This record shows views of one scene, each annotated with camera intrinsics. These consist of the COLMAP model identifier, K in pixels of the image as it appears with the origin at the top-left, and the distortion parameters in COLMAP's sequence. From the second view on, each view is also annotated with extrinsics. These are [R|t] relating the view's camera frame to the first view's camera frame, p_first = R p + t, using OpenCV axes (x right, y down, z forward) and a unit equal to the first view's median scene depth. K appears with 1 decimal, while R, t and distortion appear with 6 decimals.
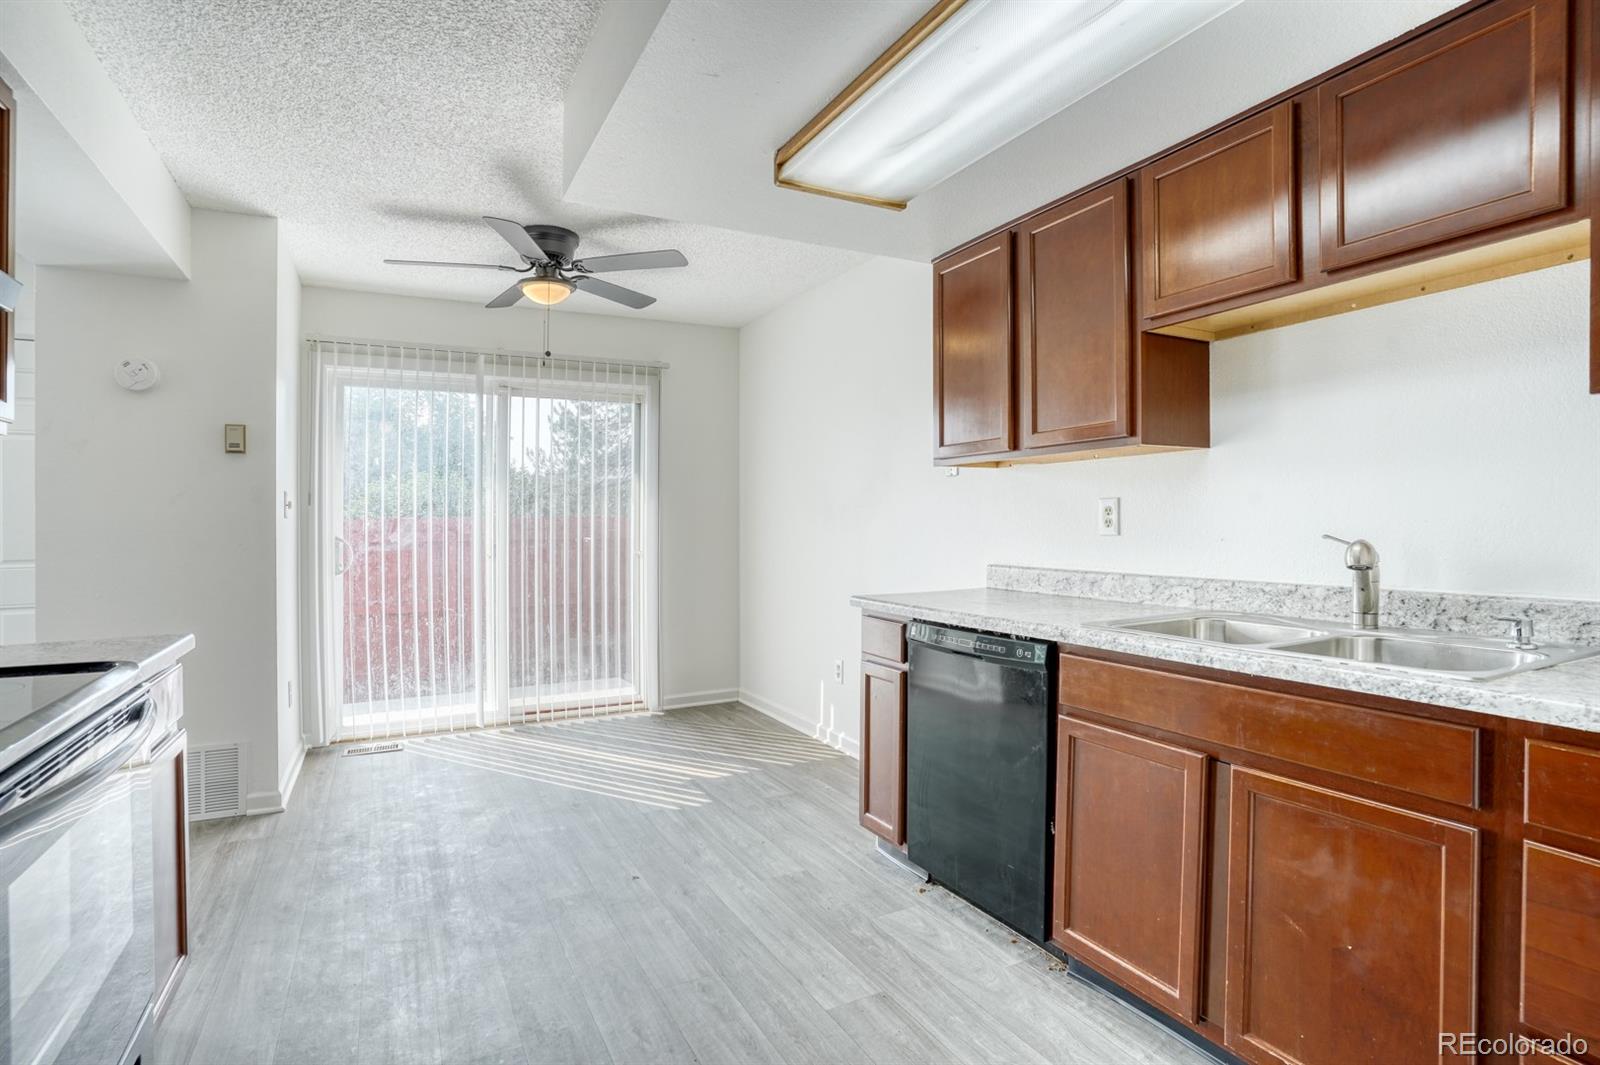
lens RADIAL K [[805.7, 0, 800.0], [0, 805.7, 532.5], [0, 0, 1]] dist [-0.074435, 0.035043]
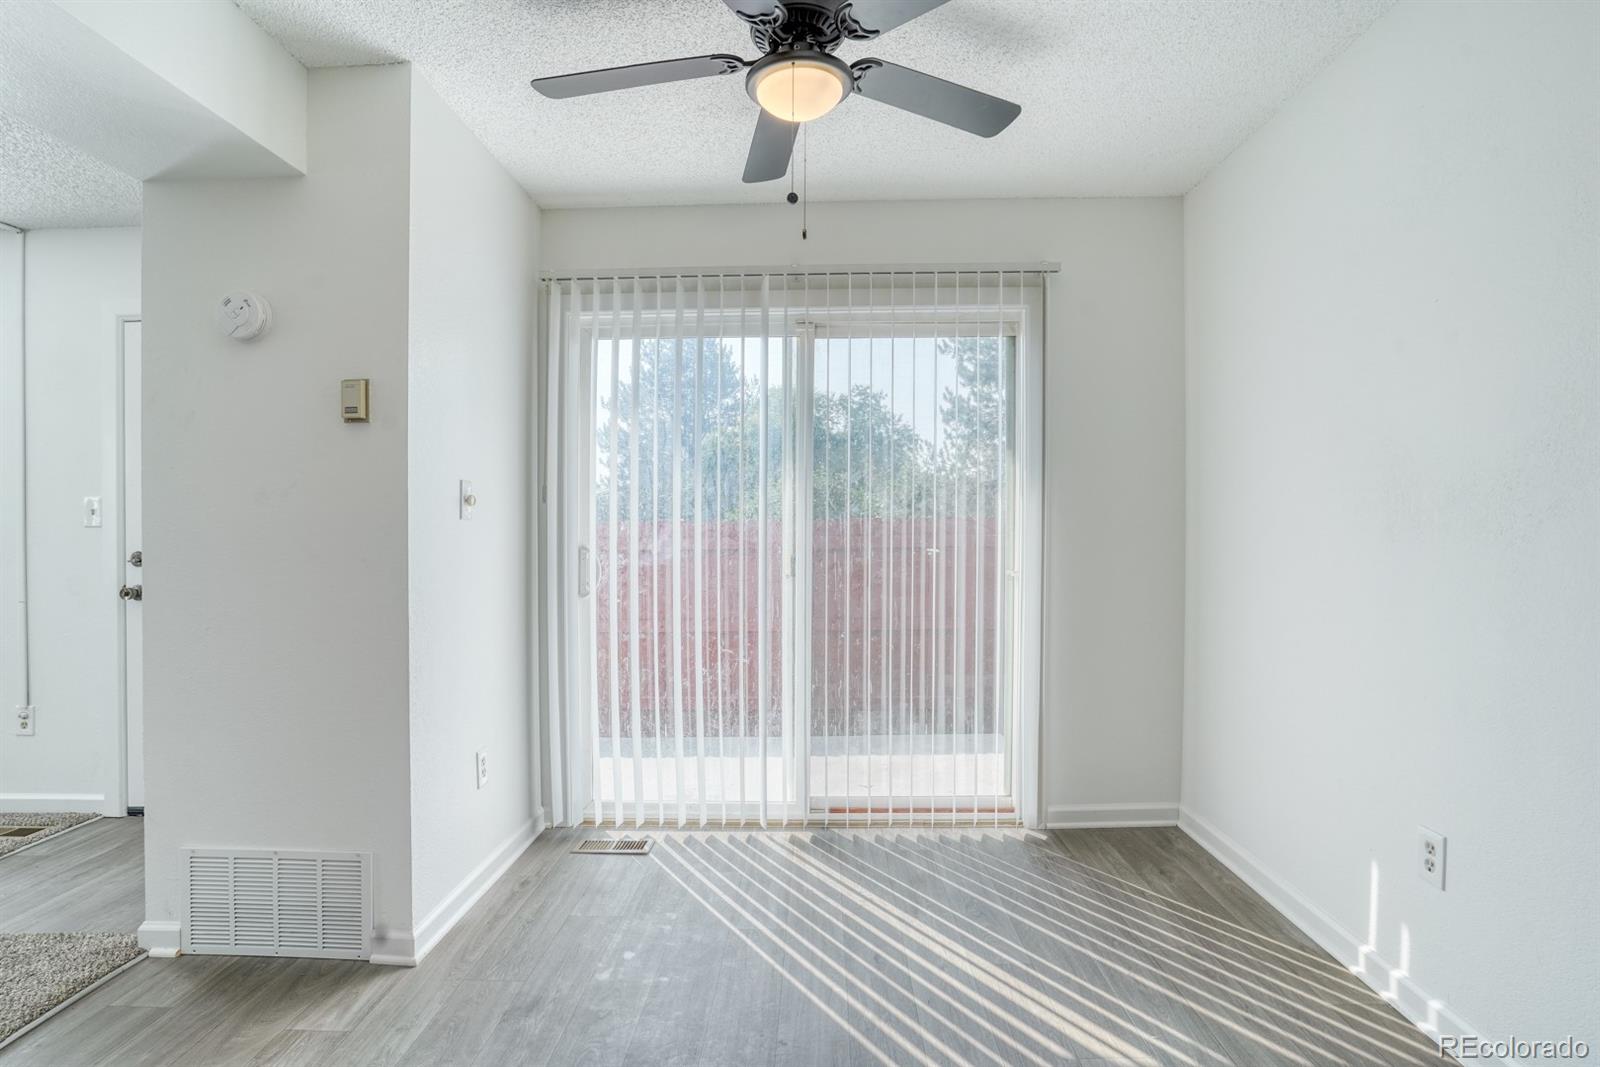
lens RADIAL K [[790.3, 0, 794.3], [0, 790.3, 539.8], [0, 0, 1]] dist [-0.033300, 0.000308]
pose [[0.867726, 0.007756, -0.496982, -0.048343], [-0.004467, 0.999960, 0.007807, -0.005978], [0.497023, -0.004555, 0.867726, 0.452062]]
